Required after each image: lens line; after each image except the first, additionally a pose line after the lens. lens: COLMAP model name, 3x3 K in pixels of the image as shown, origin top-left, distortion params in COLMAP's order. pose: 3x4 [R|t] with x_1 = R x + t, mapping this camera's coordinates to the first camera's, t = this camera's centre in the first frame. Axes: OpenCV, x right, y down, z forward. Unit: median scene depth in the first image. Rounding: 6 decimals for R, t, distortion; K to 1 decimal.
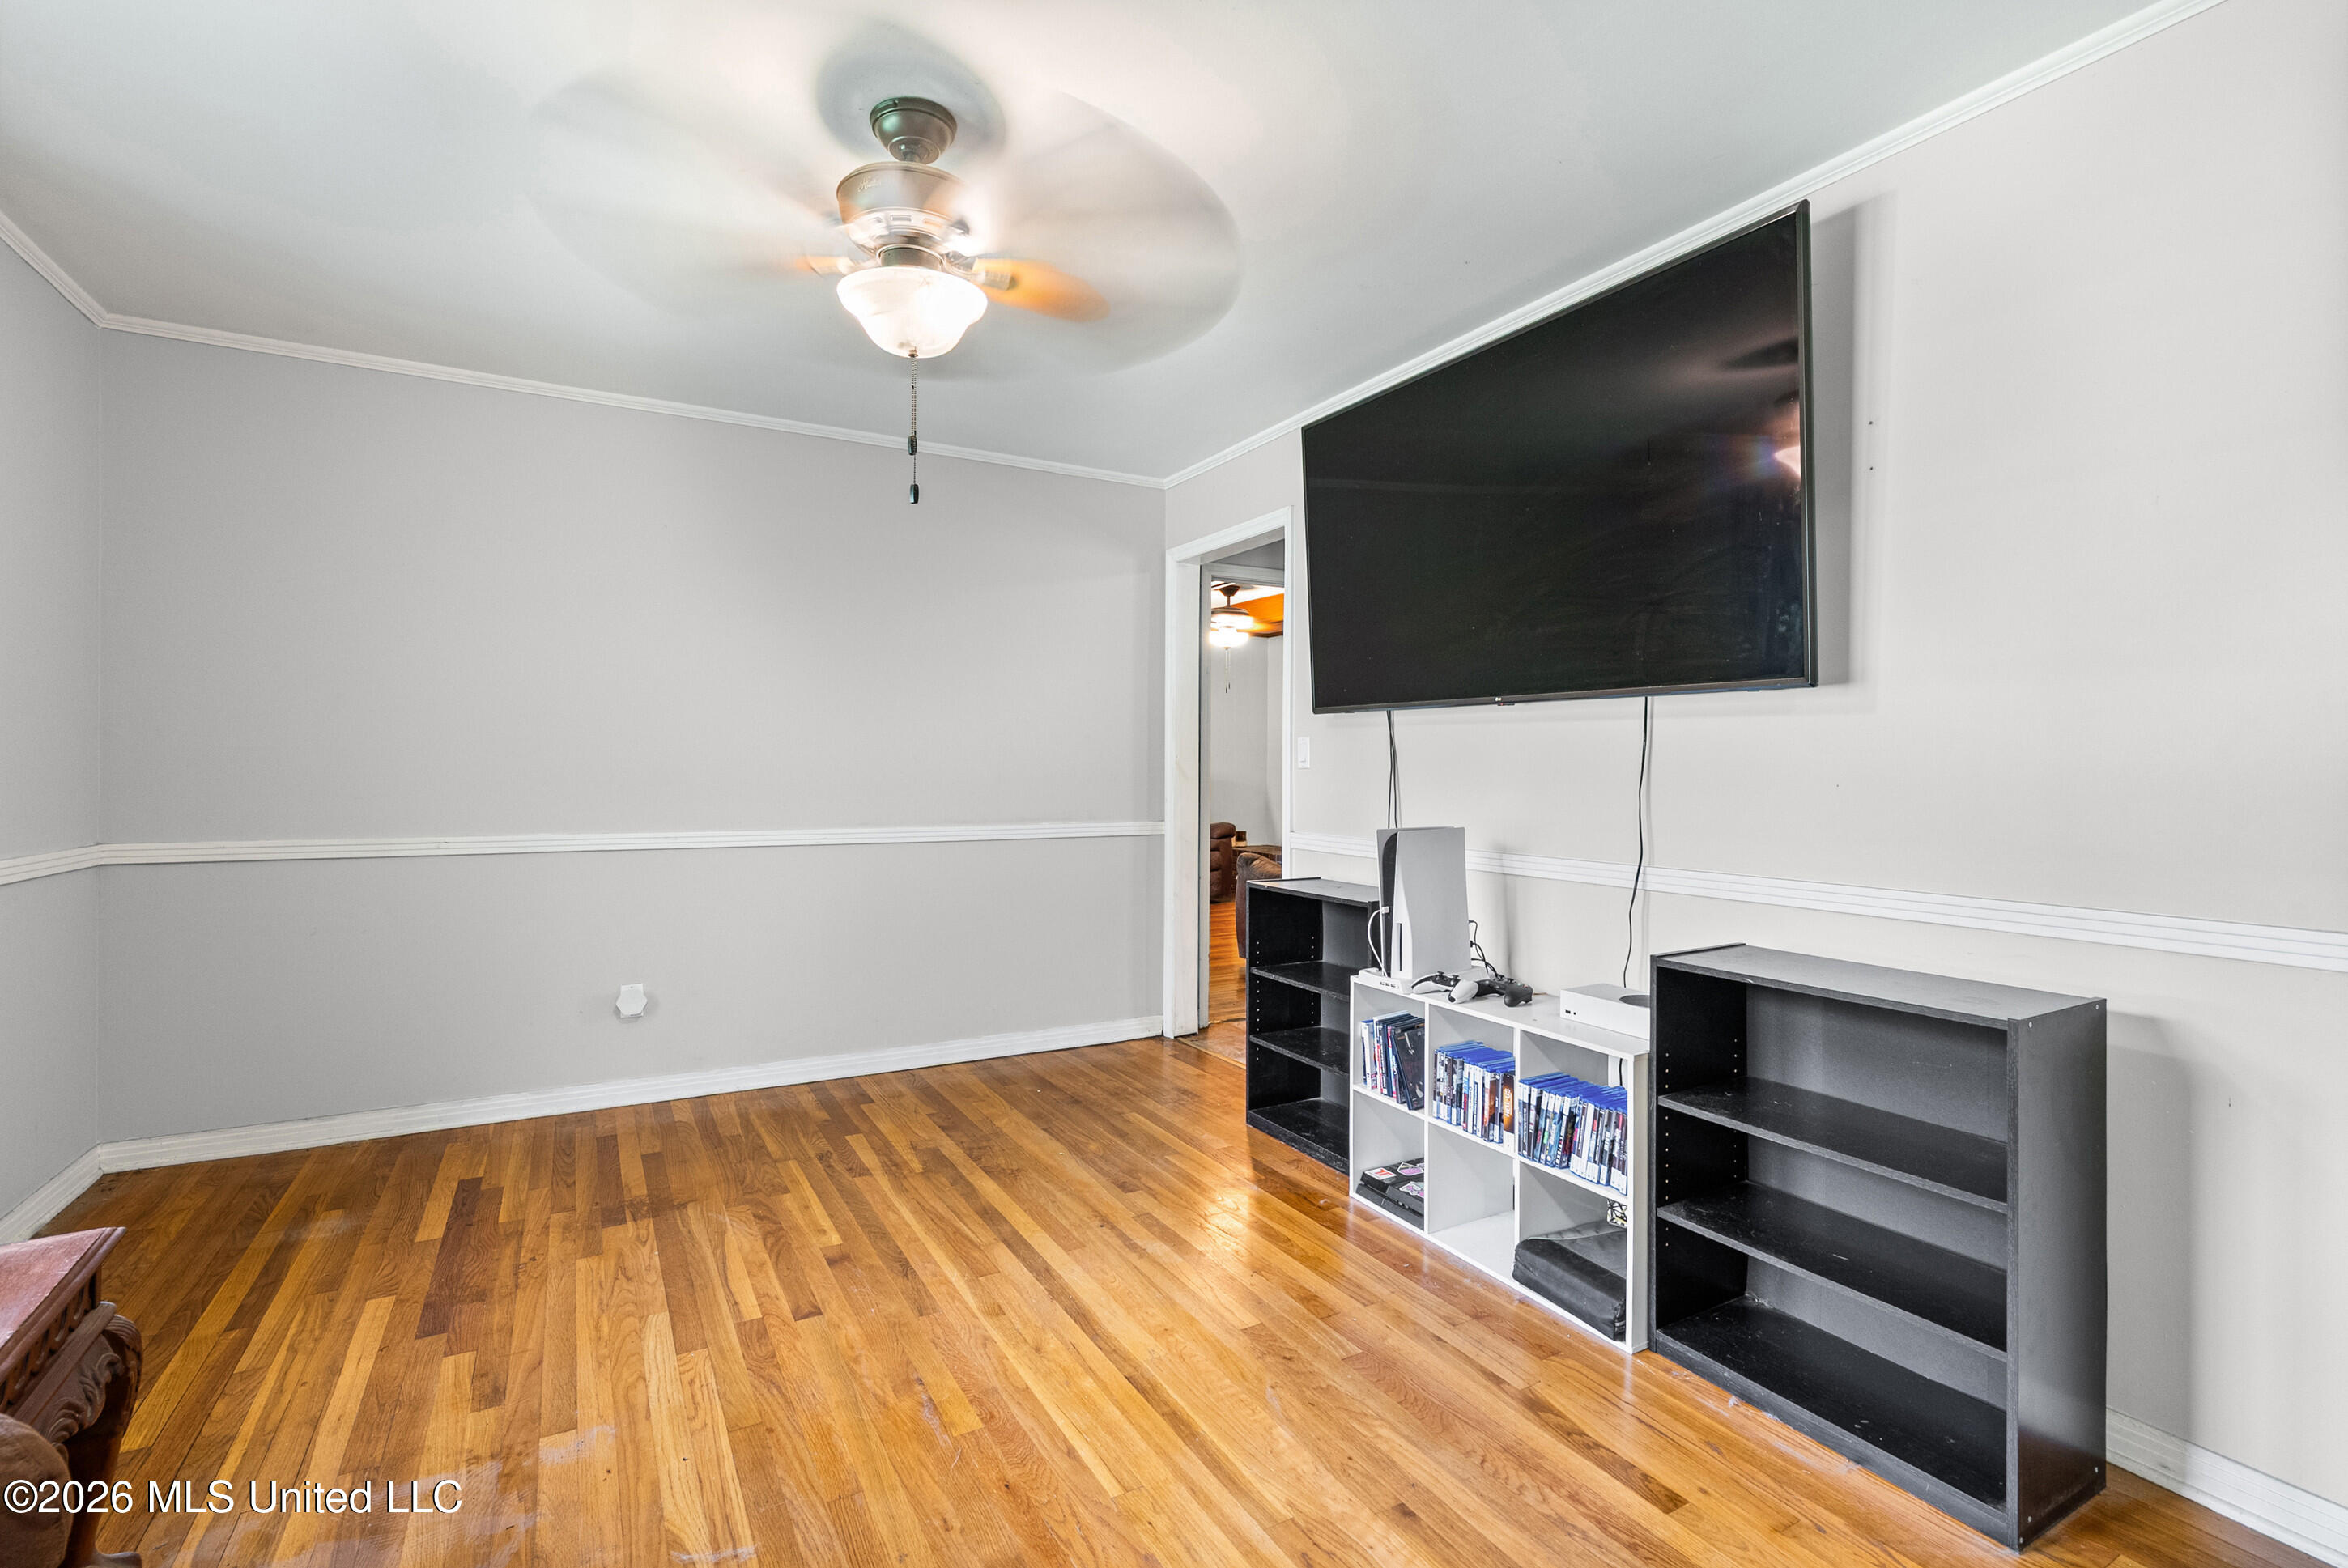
lens RADIAL K [[1069.0, 0, 1171.9], [0, 1069.0, 770.8], [0, 0, 1]] dist [0.000433, 0.000108]
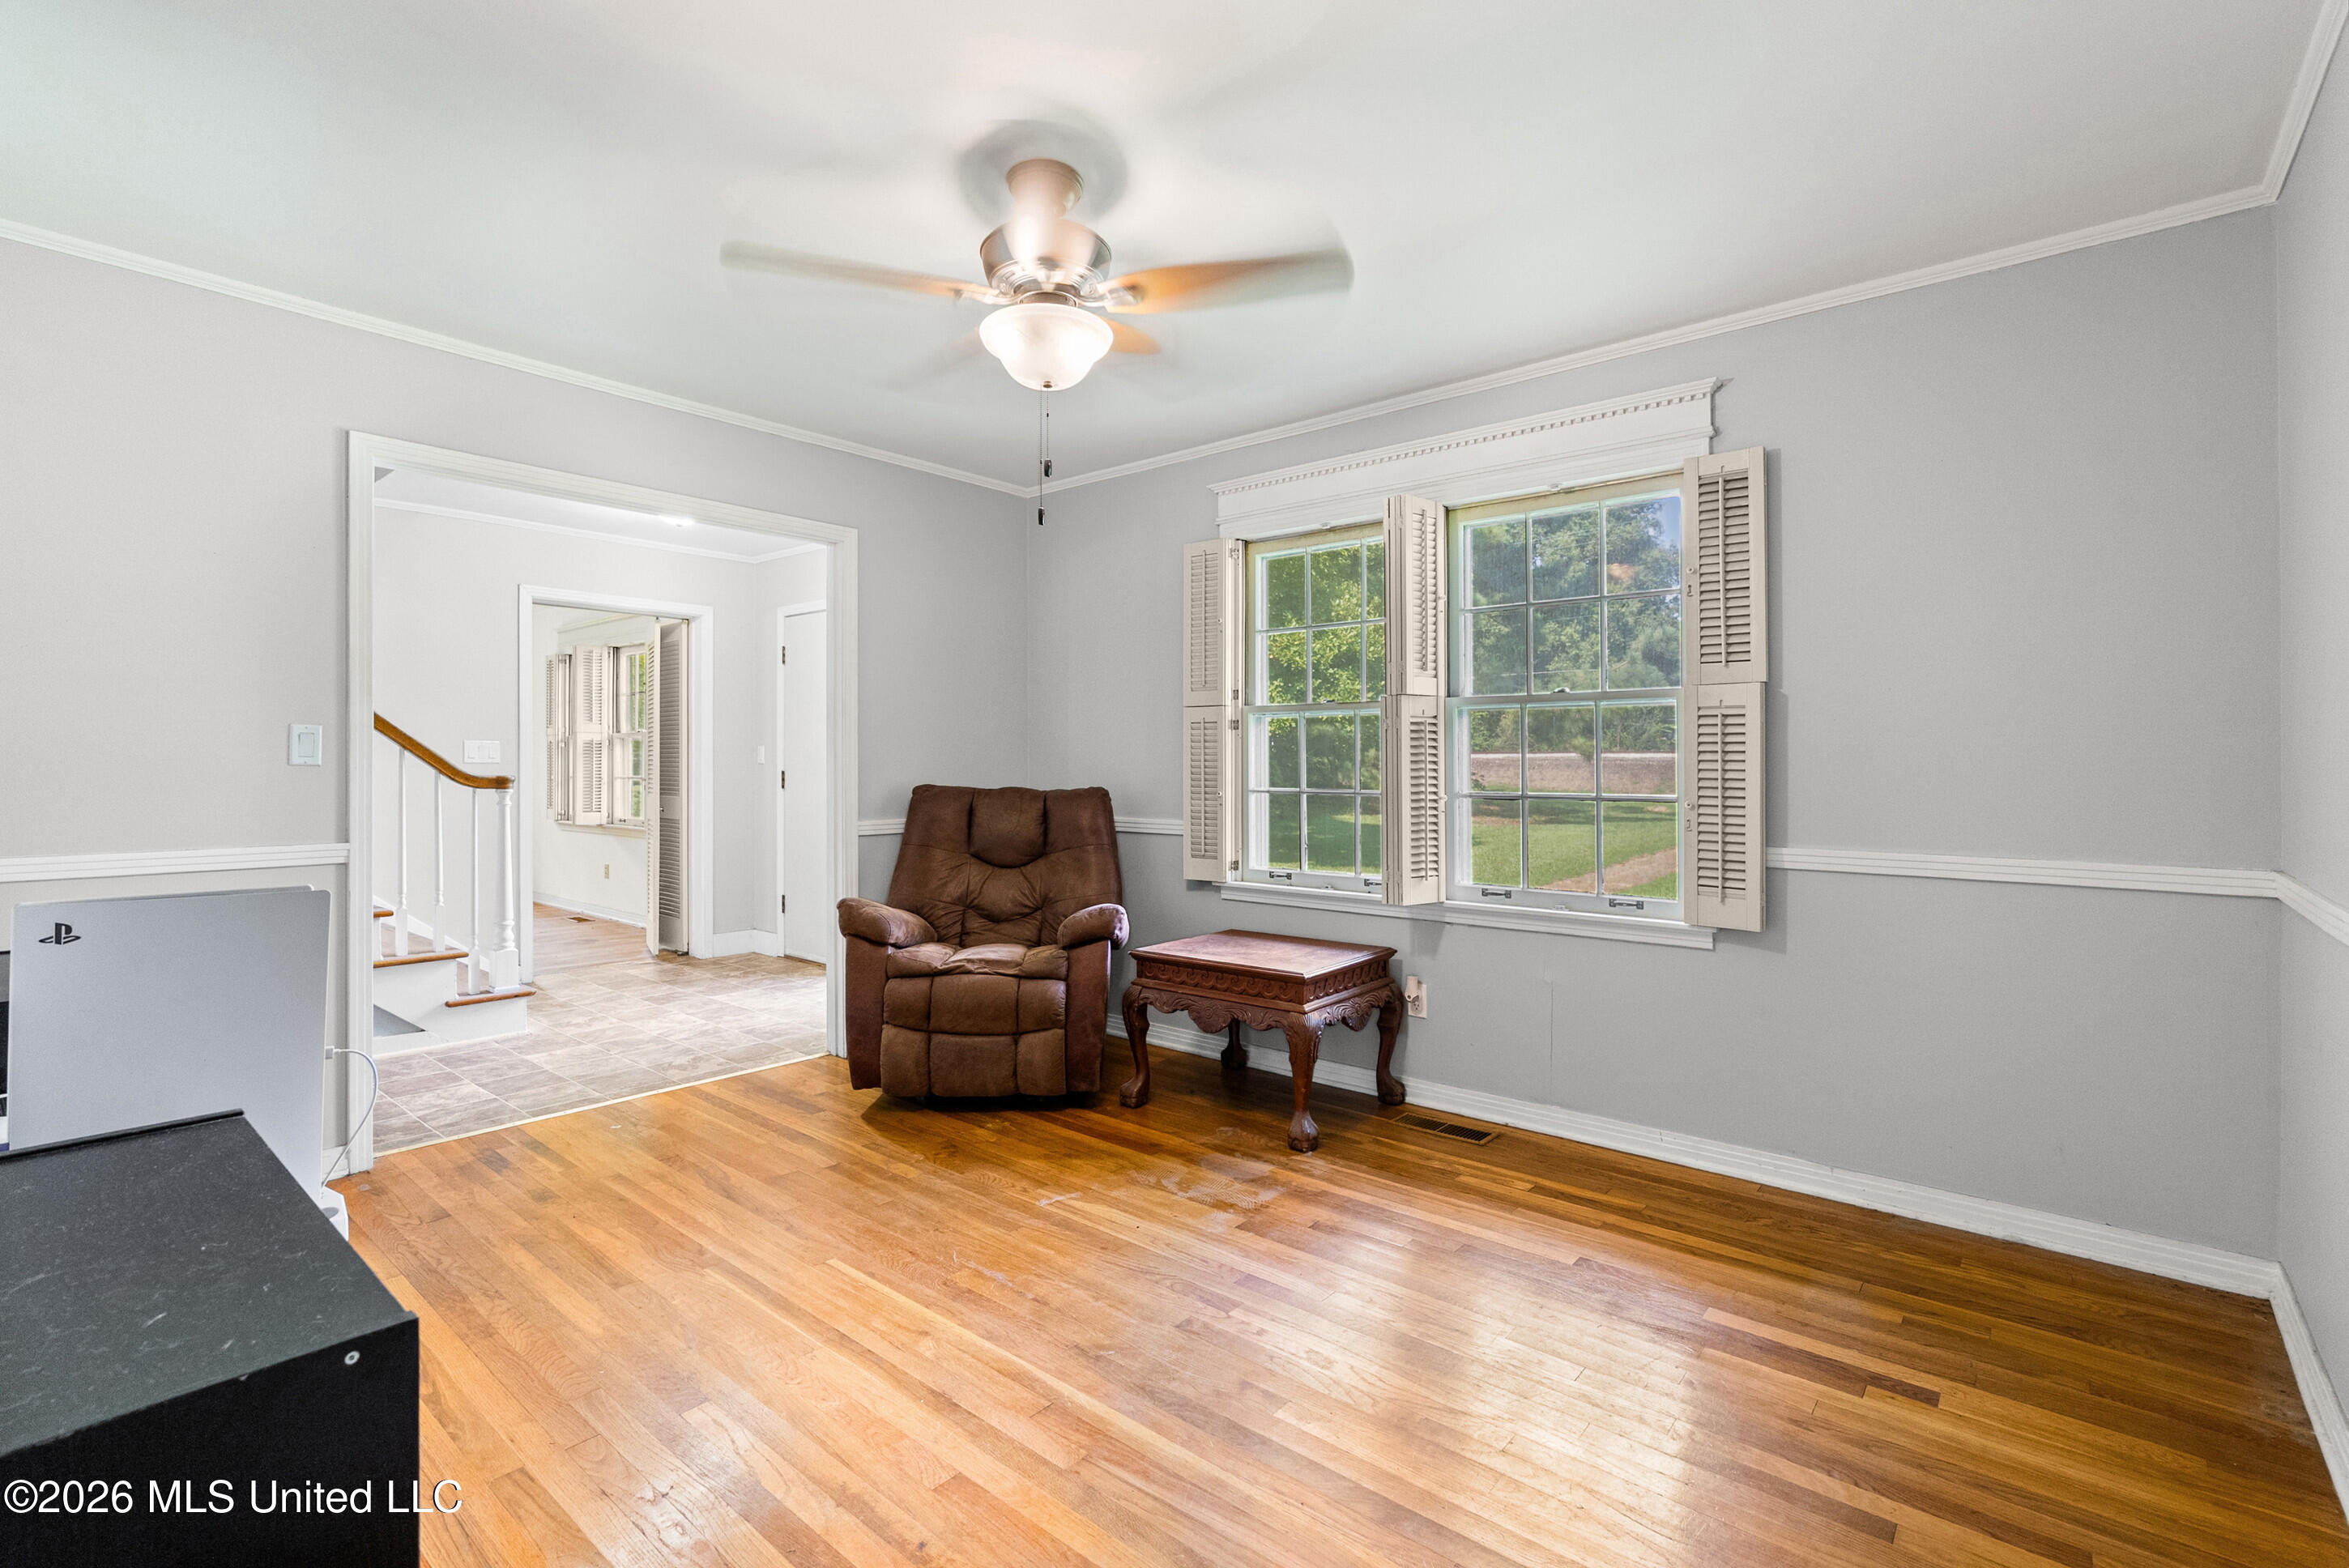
lens RADIAL K [[1069.5, 0, 1173.9], [0, 1069.5, 765.2], [0, 0, 1]] dist [0.000433, 0.000108]
pose [[-0.938883, -0.007476, -0.344156, 0.010172], [-0.007997, 0.999968, 0.000096, -0.000790], [0.344144, 0.002842, -0.938913, 1.731954]]
